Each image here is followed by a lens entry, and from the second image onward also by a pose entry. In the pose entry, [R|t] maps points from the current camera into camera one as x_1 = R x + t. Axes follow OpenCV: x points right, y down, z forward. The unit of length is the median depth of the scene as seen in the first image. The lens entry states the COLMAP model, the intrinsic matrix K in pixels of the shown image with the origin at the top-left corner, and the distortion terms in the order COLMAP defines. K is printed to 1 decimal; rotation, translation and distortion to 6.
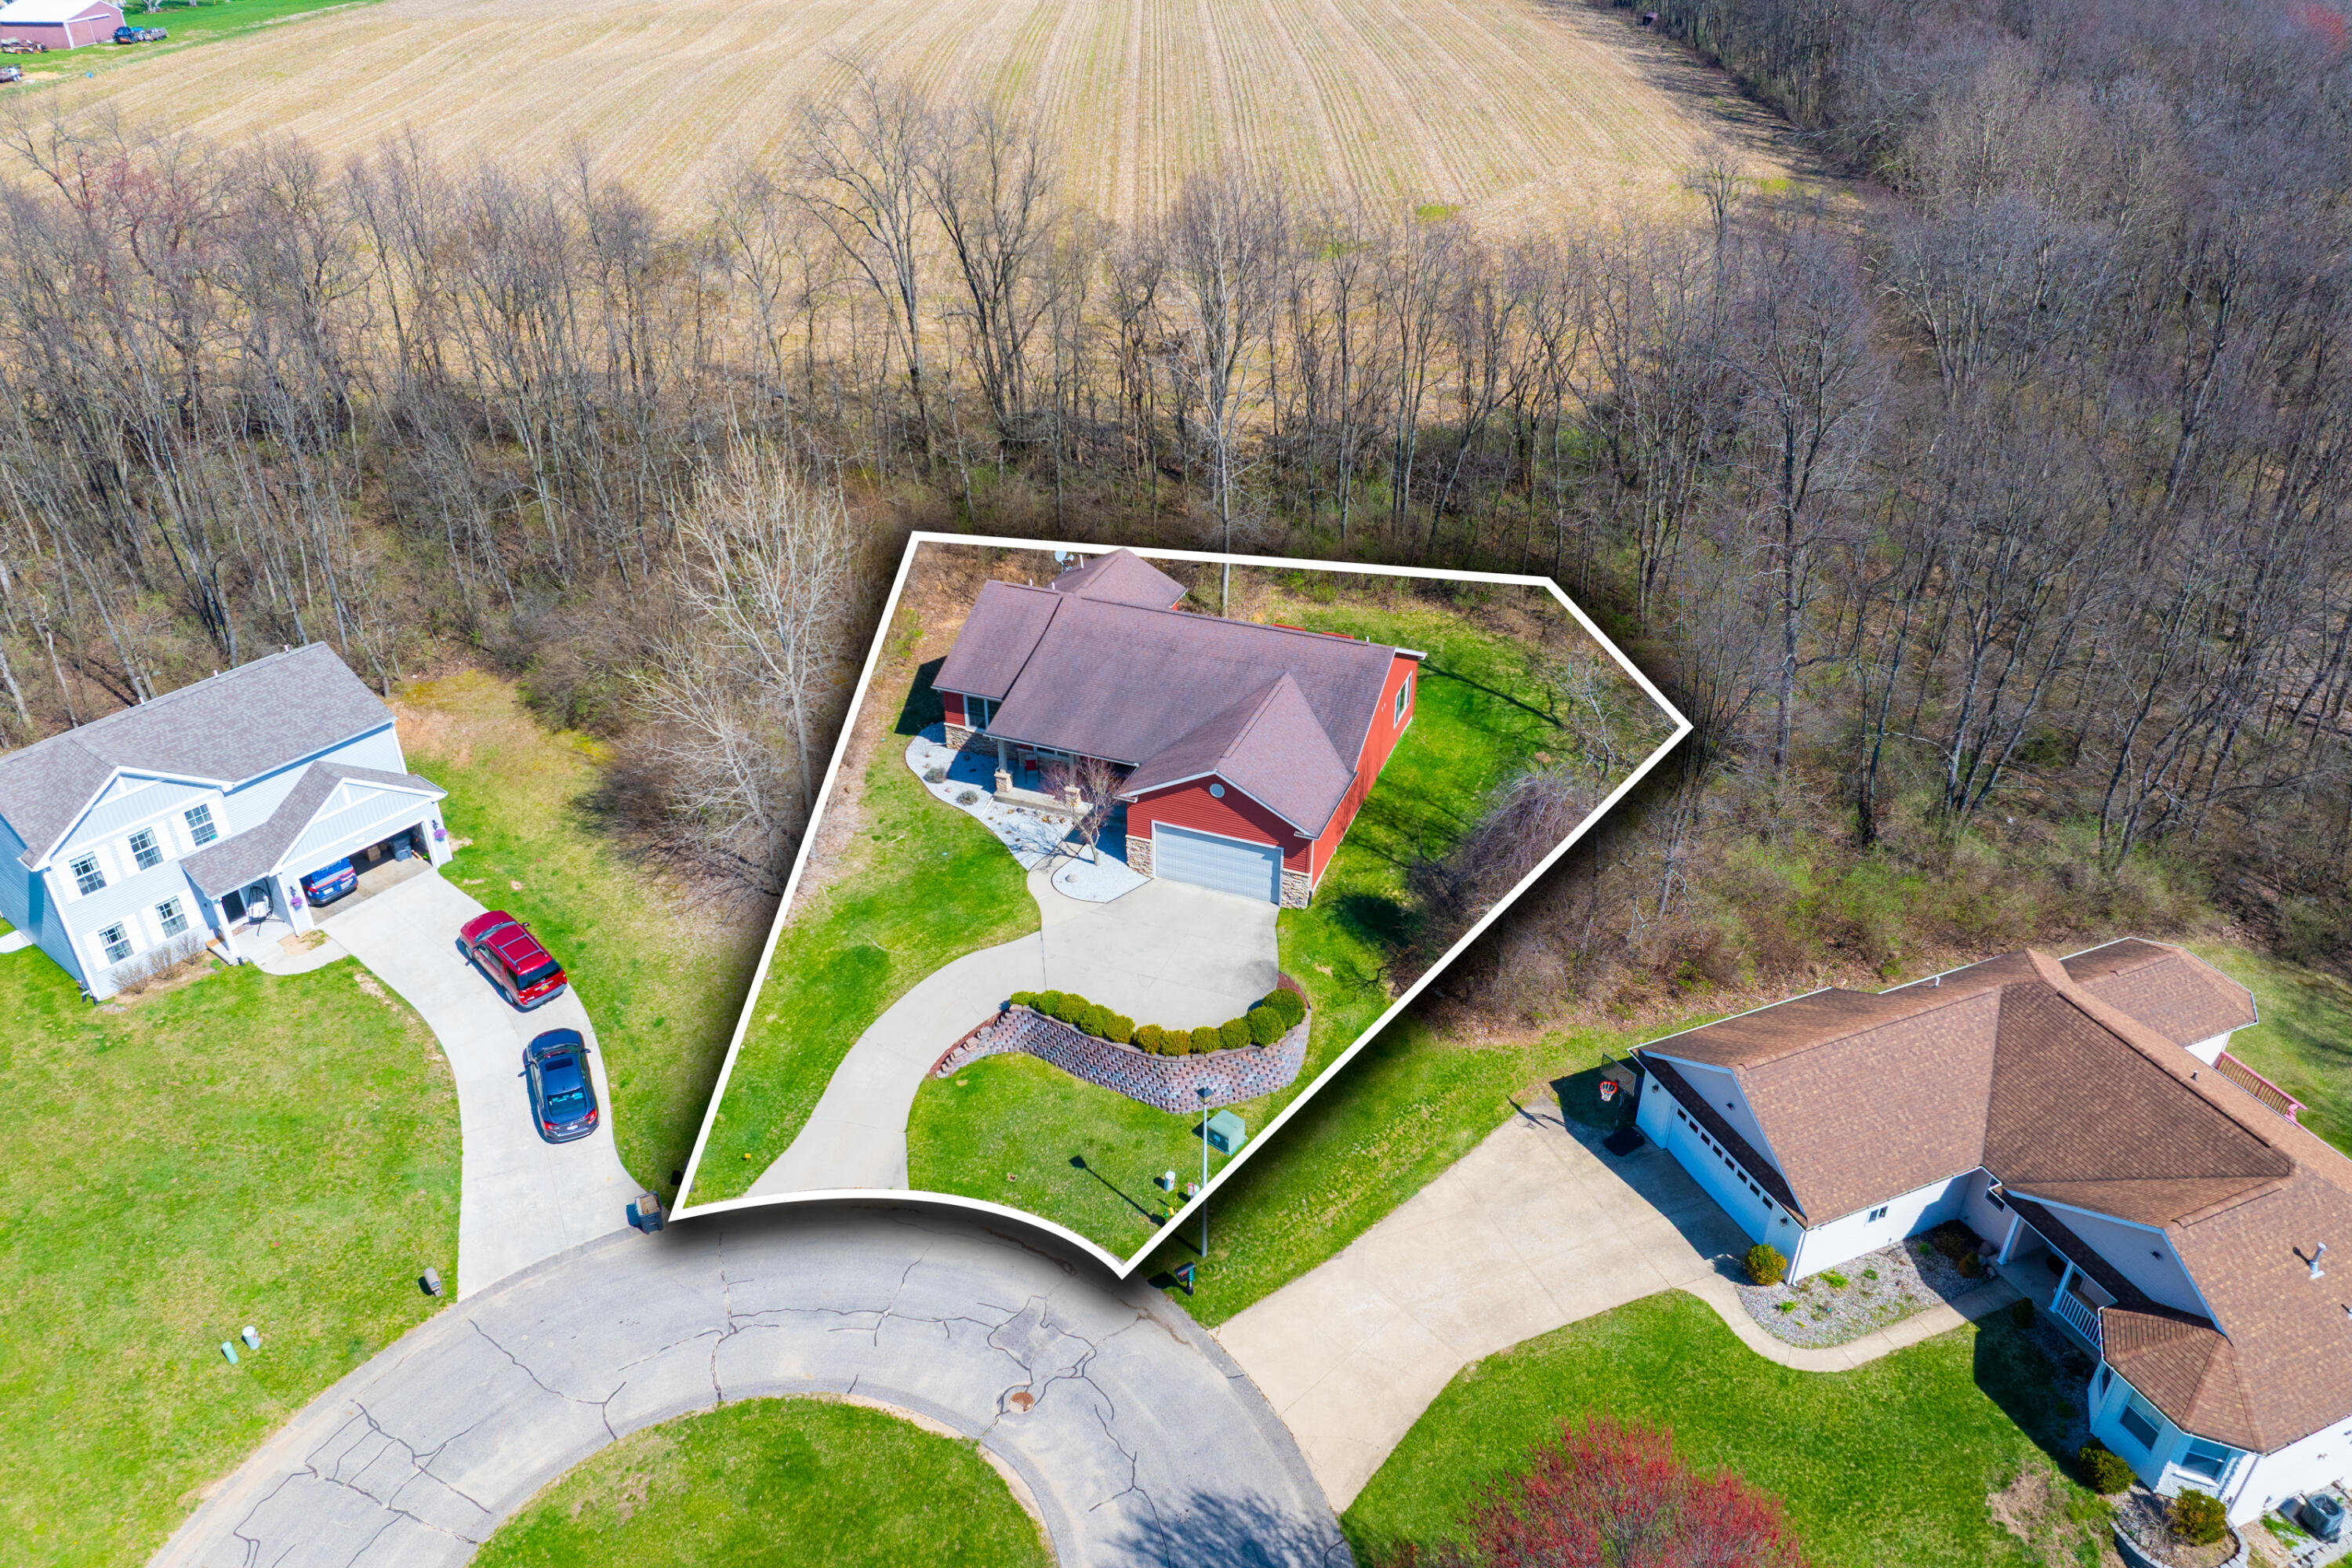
lens RADIAL K [[1641.9, 0, 1183.0], [0, 1641.9, 797.1], [0, 0, 1]] dist [-0.053371, 0.021408]
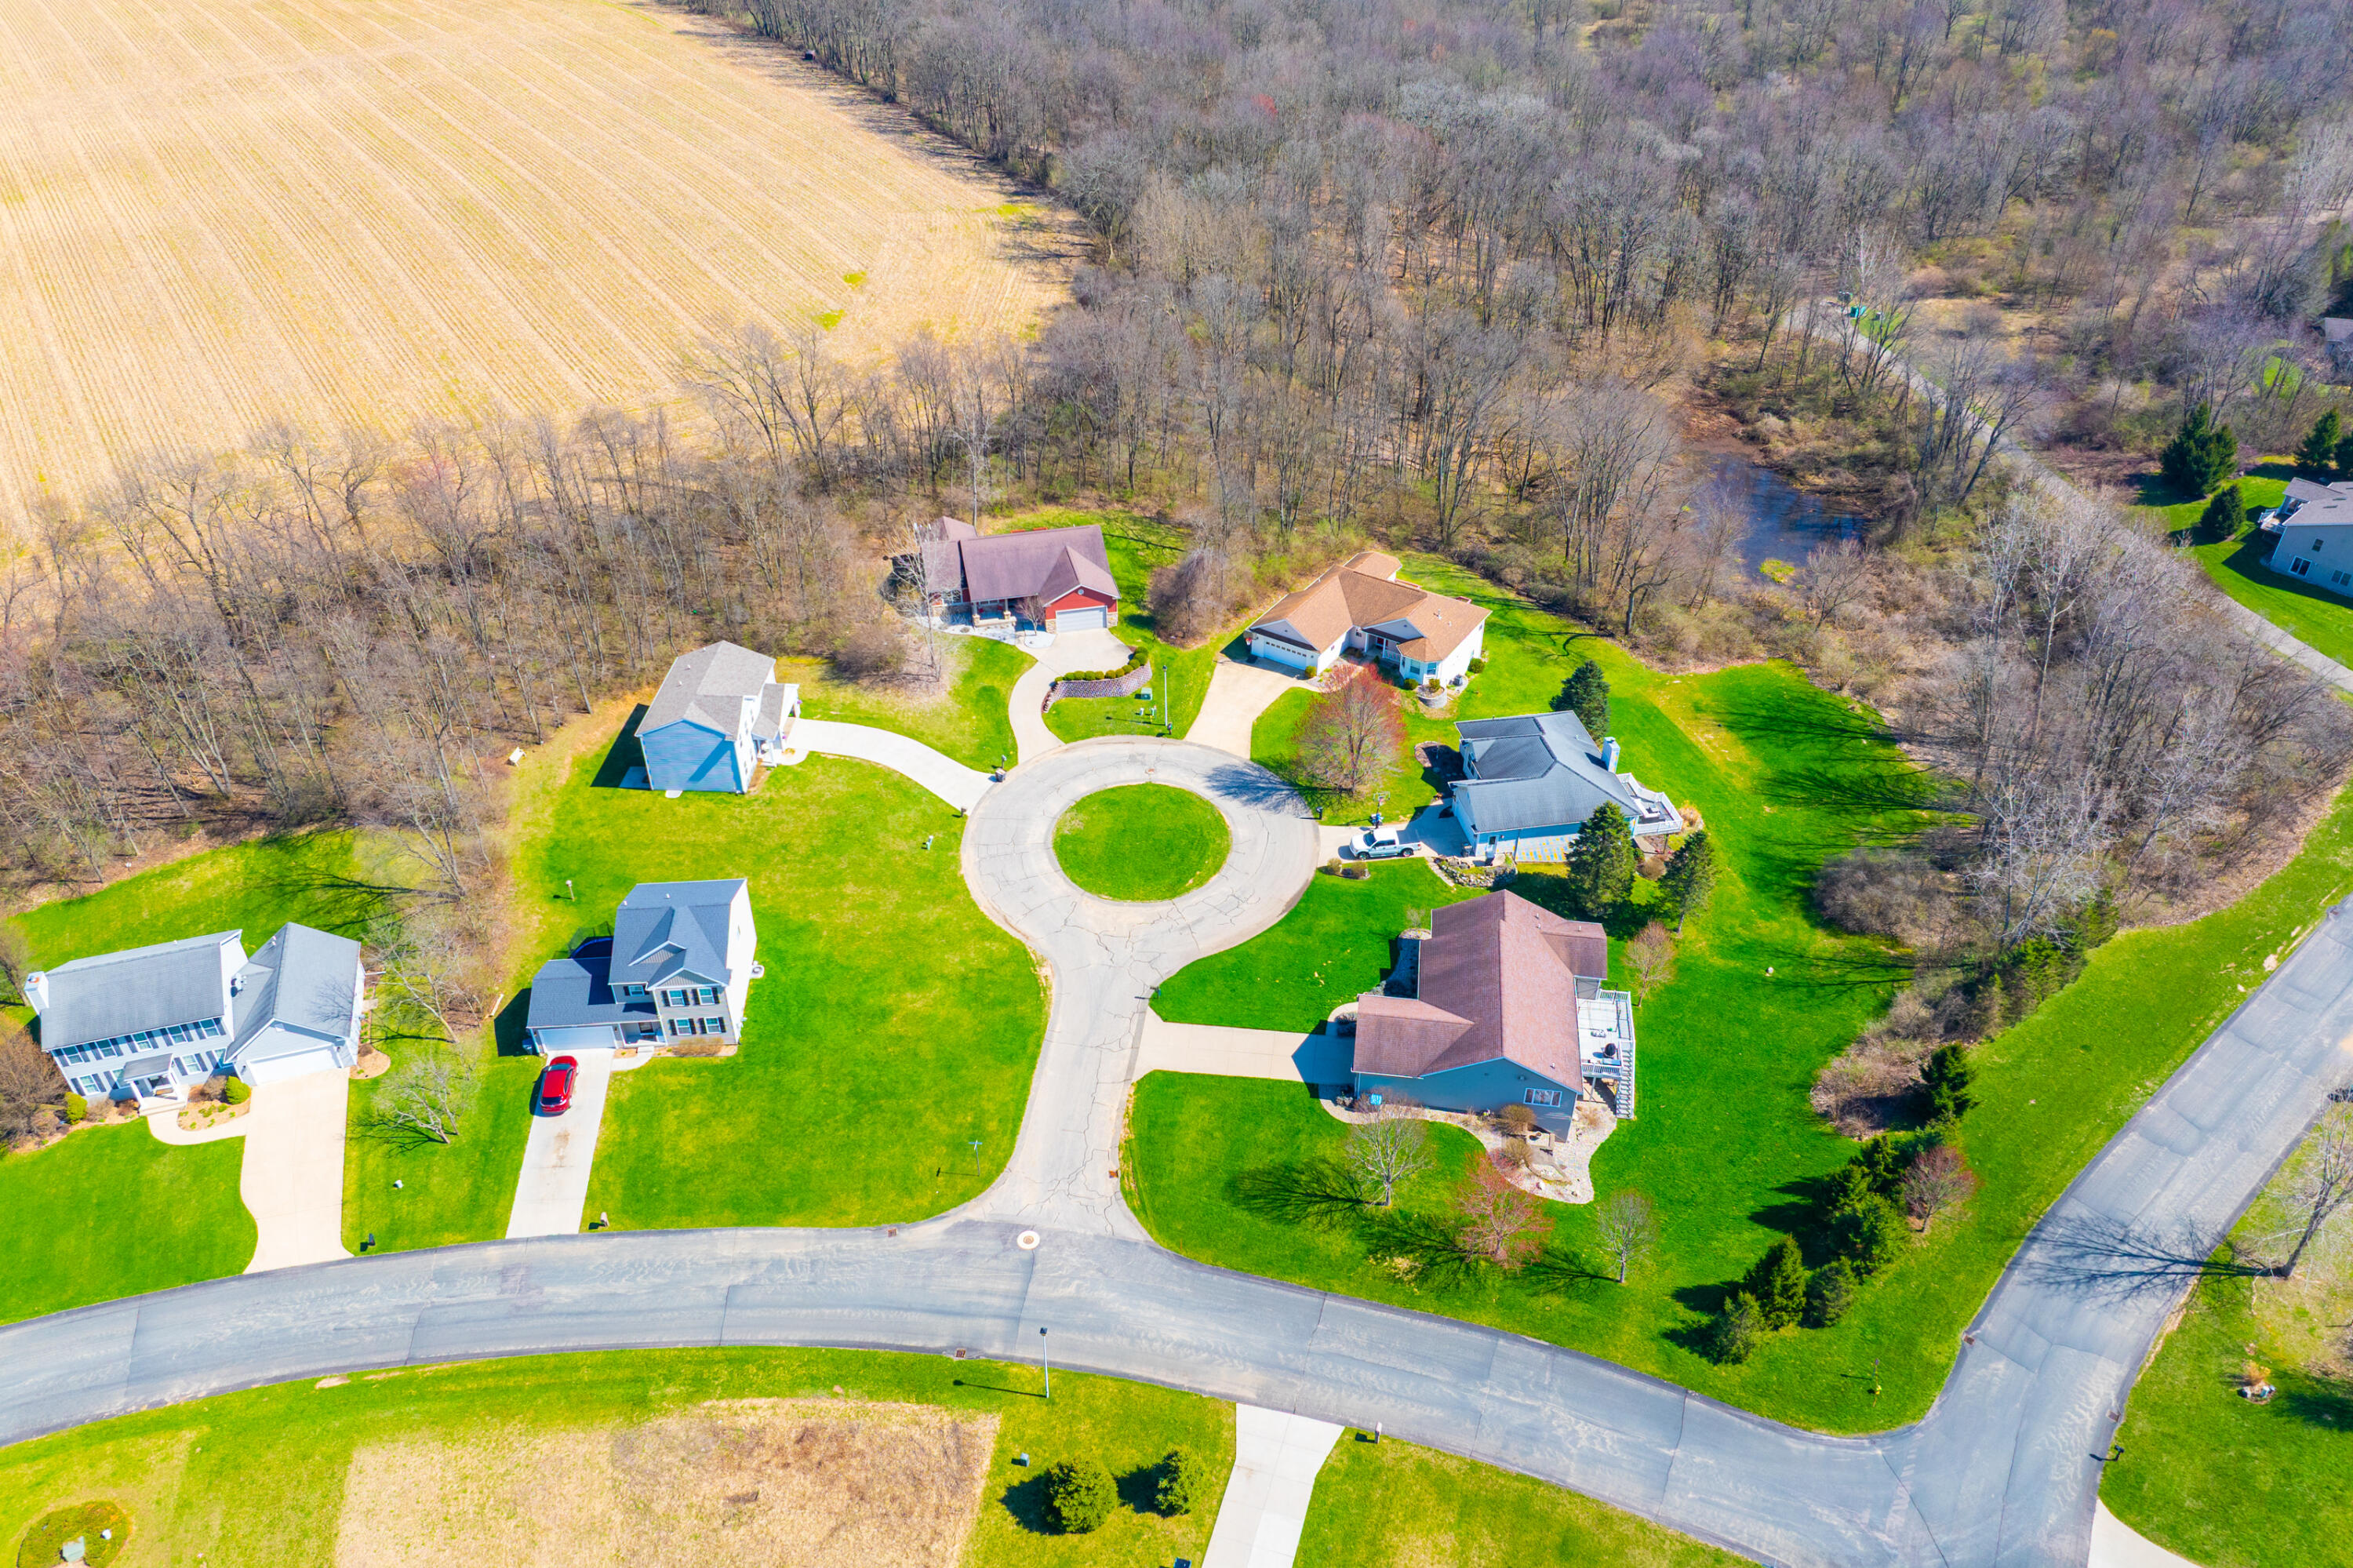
lens RADIAL K [[1642.7, 0, 1183.5], [0, 1642.7, 797.1], [0, 0, 1]] dist [-0.053371, 0.021408]
pose [[0.821727, -0.337795, 0.458976, -1.306908], [0.294766, 0.941220, 0.164980, -0.088987], [-0.487726, -0.000278, 0.872996, -1.590198]]
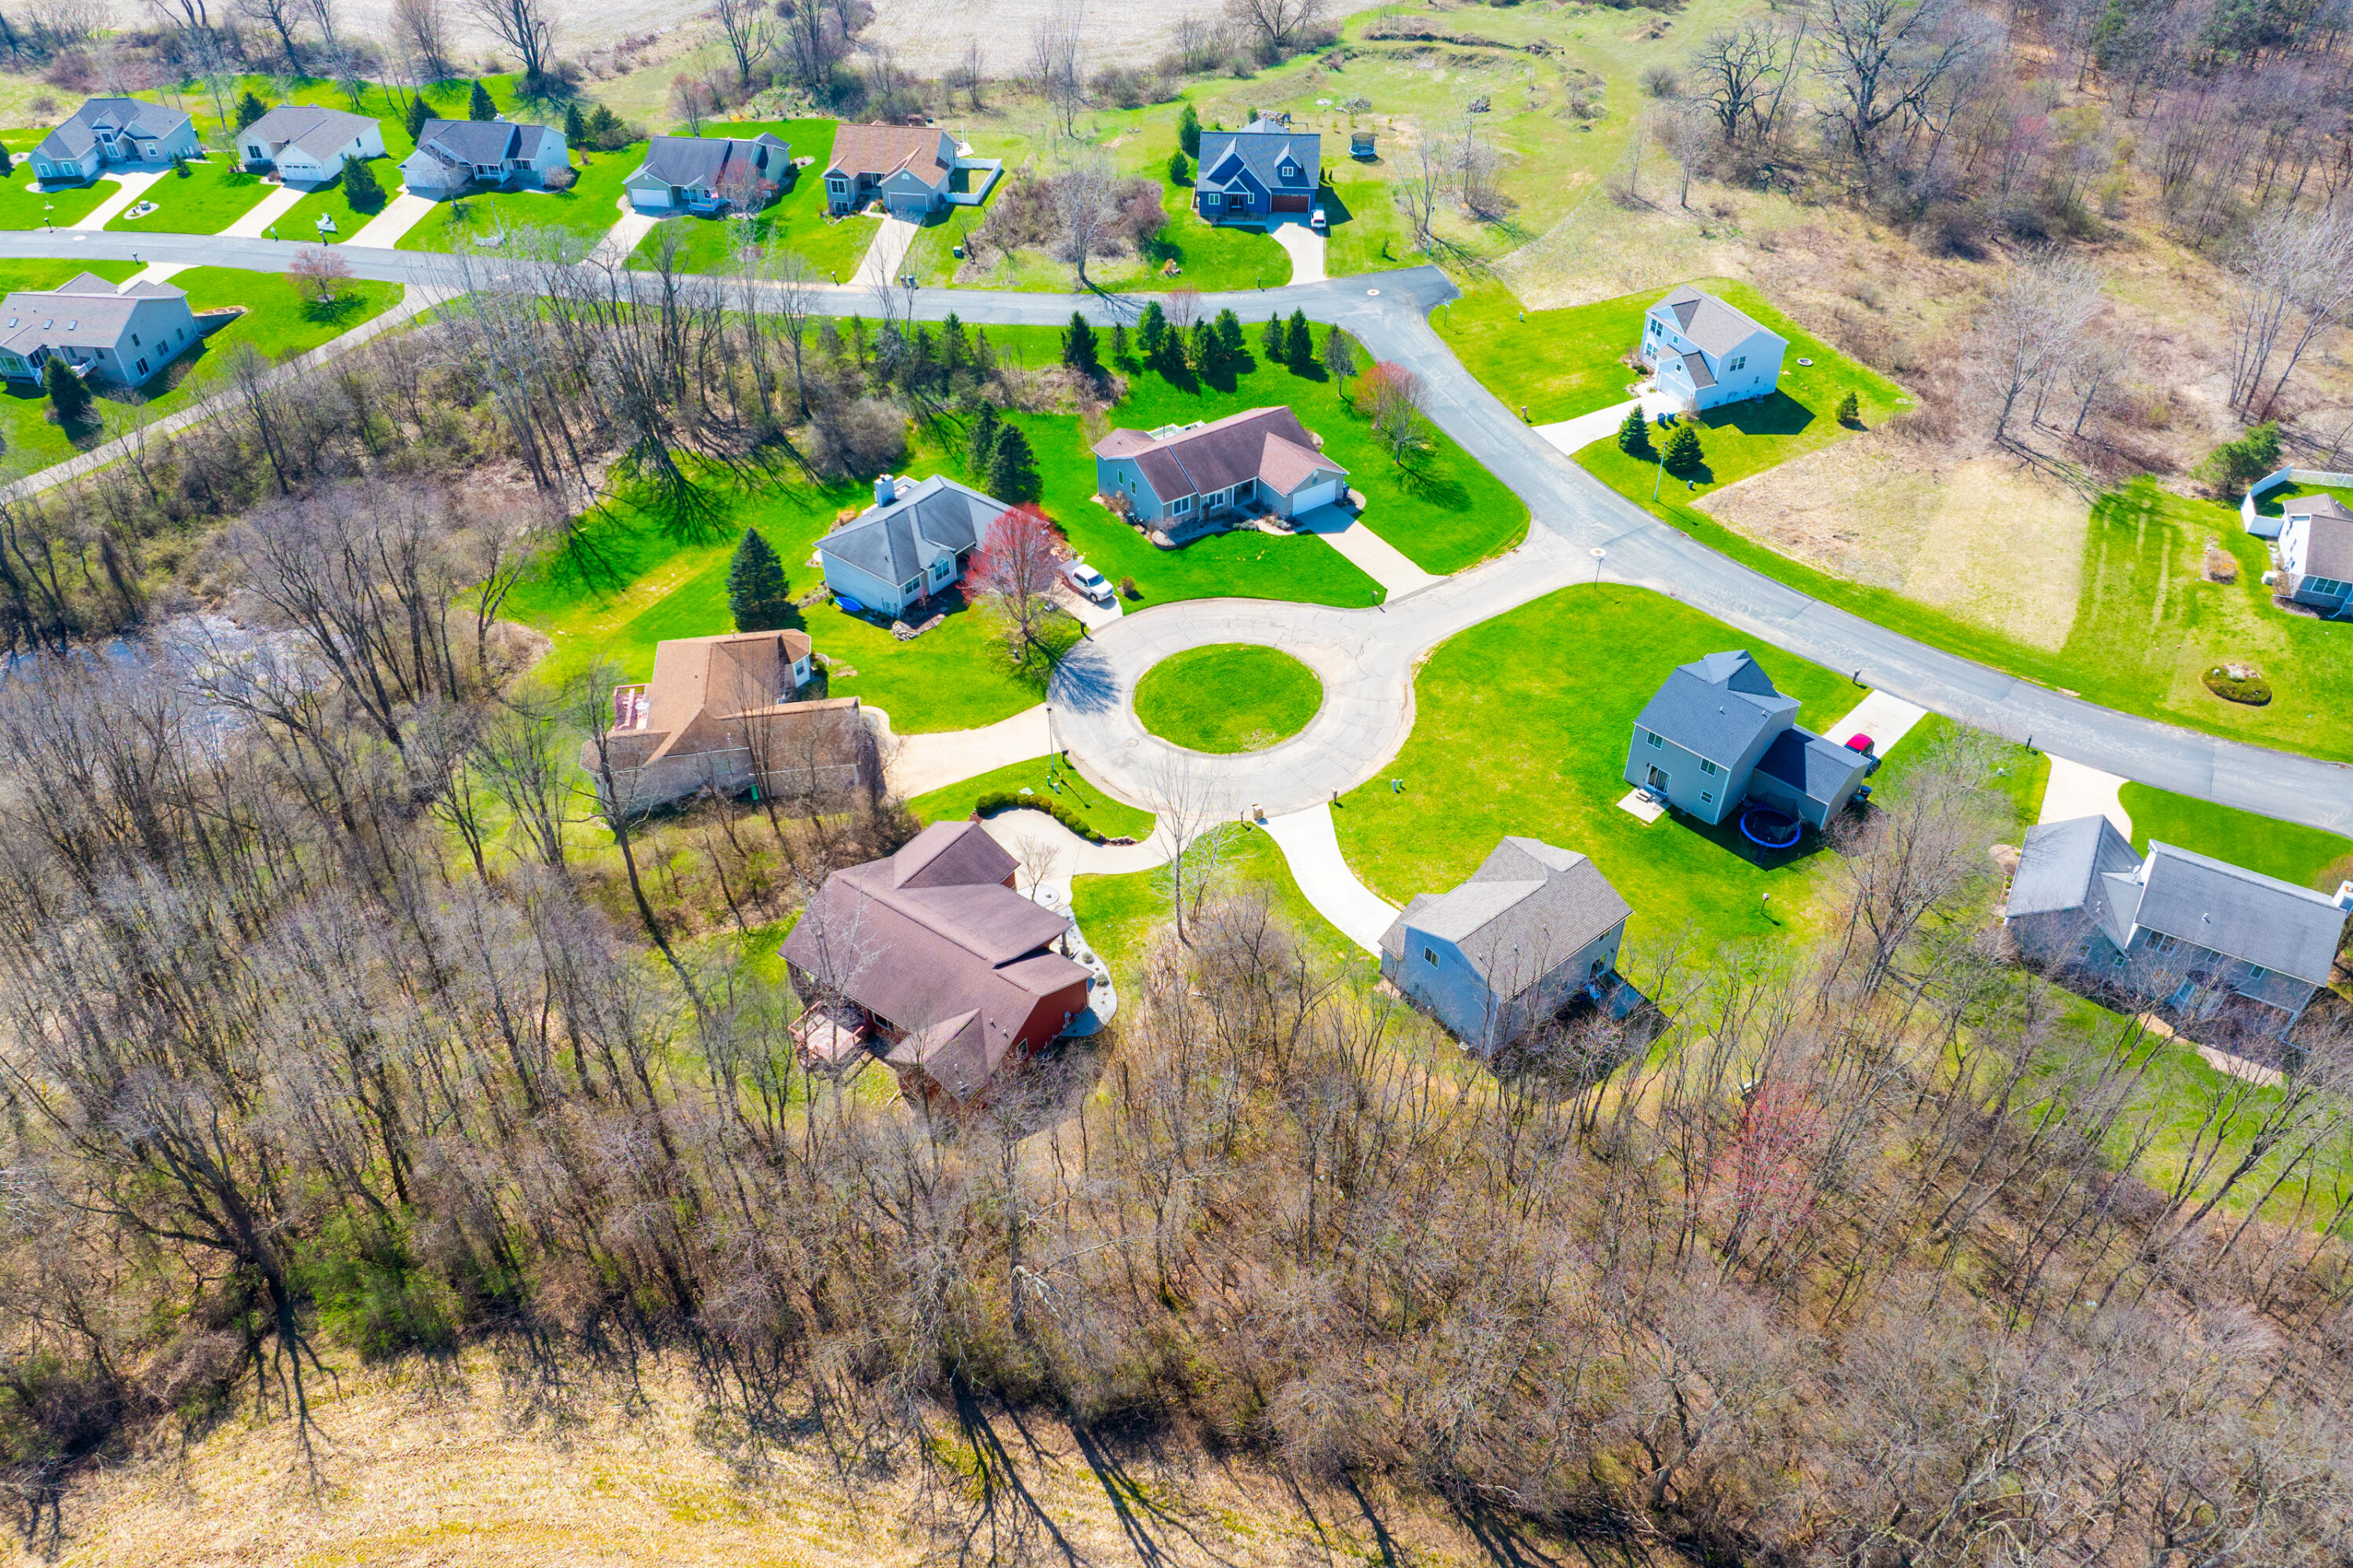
lens RADIAL K [[1642.7, 0, 1183.5], [0, 1642.7, 797.1], [0, 0, 1]] dist [-0.053371, 0.021408]
pose [[-0.971180, -0.157164, 0.179190, -0.613090], [0.124149, 0.308203, 0.943185, -1.983909], [-0.203462, 0.938249, -0.279809, 1.572089]]
